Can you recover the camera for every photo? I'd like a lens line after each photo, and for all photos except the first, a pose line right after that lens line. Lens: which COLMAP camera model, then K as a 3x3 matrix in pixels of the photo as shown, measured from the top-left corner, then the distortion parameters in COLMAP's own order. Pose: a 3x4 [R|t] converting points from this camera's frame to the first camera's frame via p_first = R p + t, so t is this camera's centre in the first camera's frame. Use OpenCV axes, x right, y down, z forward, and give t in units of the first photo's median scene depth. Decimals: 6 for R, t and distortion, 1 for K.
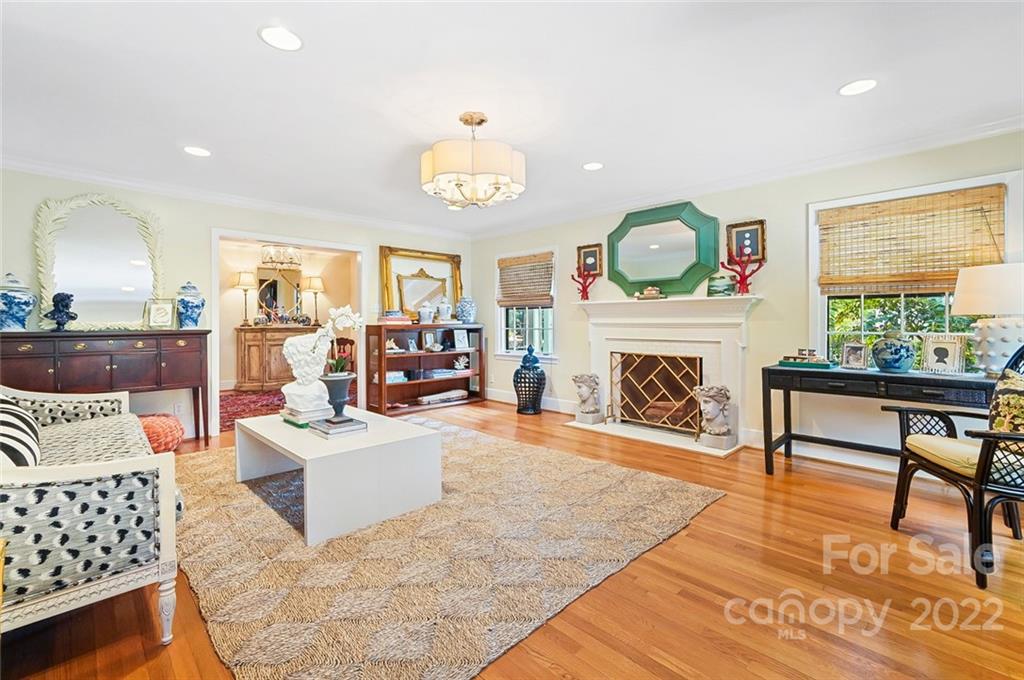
lens RADIAL K [[447.5, 0, 512.1], [0, 447.5, 323.6], [0, 0, 1]] dist [-0.010193, 0.009656]
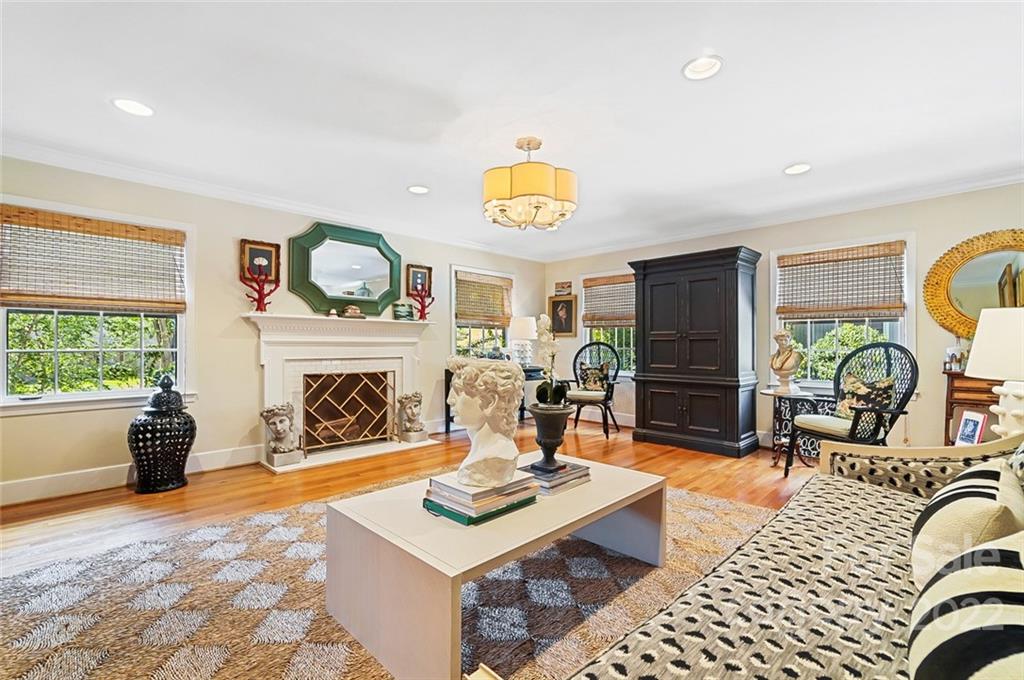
lens RADIAL K [[447.5, 0, 508.7], [0, 447.5, 344.8], [0, 0, 1]] dist [-0.010193, 0.009656]
pose [[0.005214, -0.004193, 0.999978, -0.671451], [-0.004509, 0.999981, 0.004217, -0.000216], [-0.999976, -0.004531, 0.005195, 0.618065]]
